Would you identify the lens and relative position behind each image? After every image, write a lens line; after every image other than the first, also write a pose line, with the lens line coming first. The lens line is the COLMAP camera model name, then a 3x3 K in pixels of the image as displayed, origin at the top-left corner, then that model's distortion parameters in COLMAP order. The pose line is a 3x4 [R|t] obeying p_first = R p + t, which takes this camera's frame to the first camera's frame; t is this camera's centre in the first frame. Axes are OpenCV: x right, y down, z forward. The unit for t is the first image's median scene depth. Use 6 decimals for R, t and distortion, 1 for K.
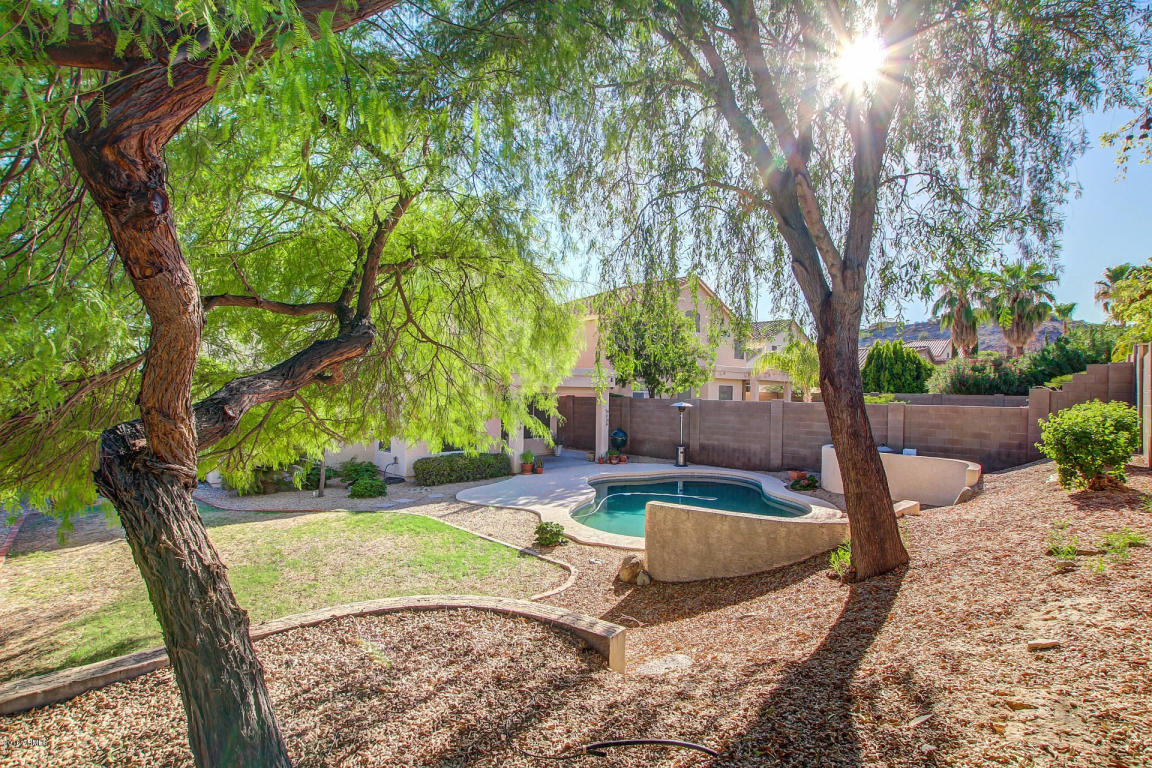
lens RADIAL K [[539.6, 0, 577.4], [0, 539.6, 391.1], [0, 0, 1]] dist [-0.028373, -0.000969]
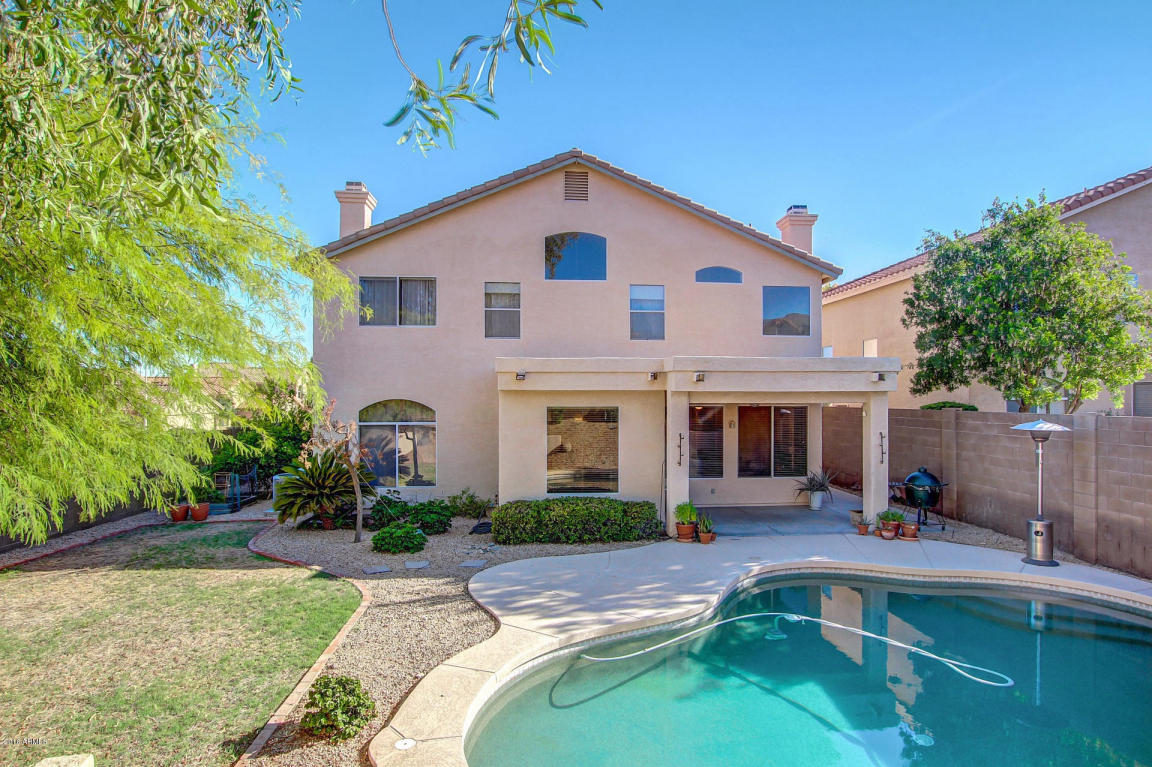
lens RADIAL K [[633.5, 0, 573.6], [0, 633.5, 388.4], [0, 0, 1]] dist [-0.024530, -0.000287]
pose [[0.767364, -0.018975, -0.640931, 0.230810], [0.010140, 0.999796, -0.017459, -0.001740], [0.641132, 0.006899, 0.767400, 0.348224]]
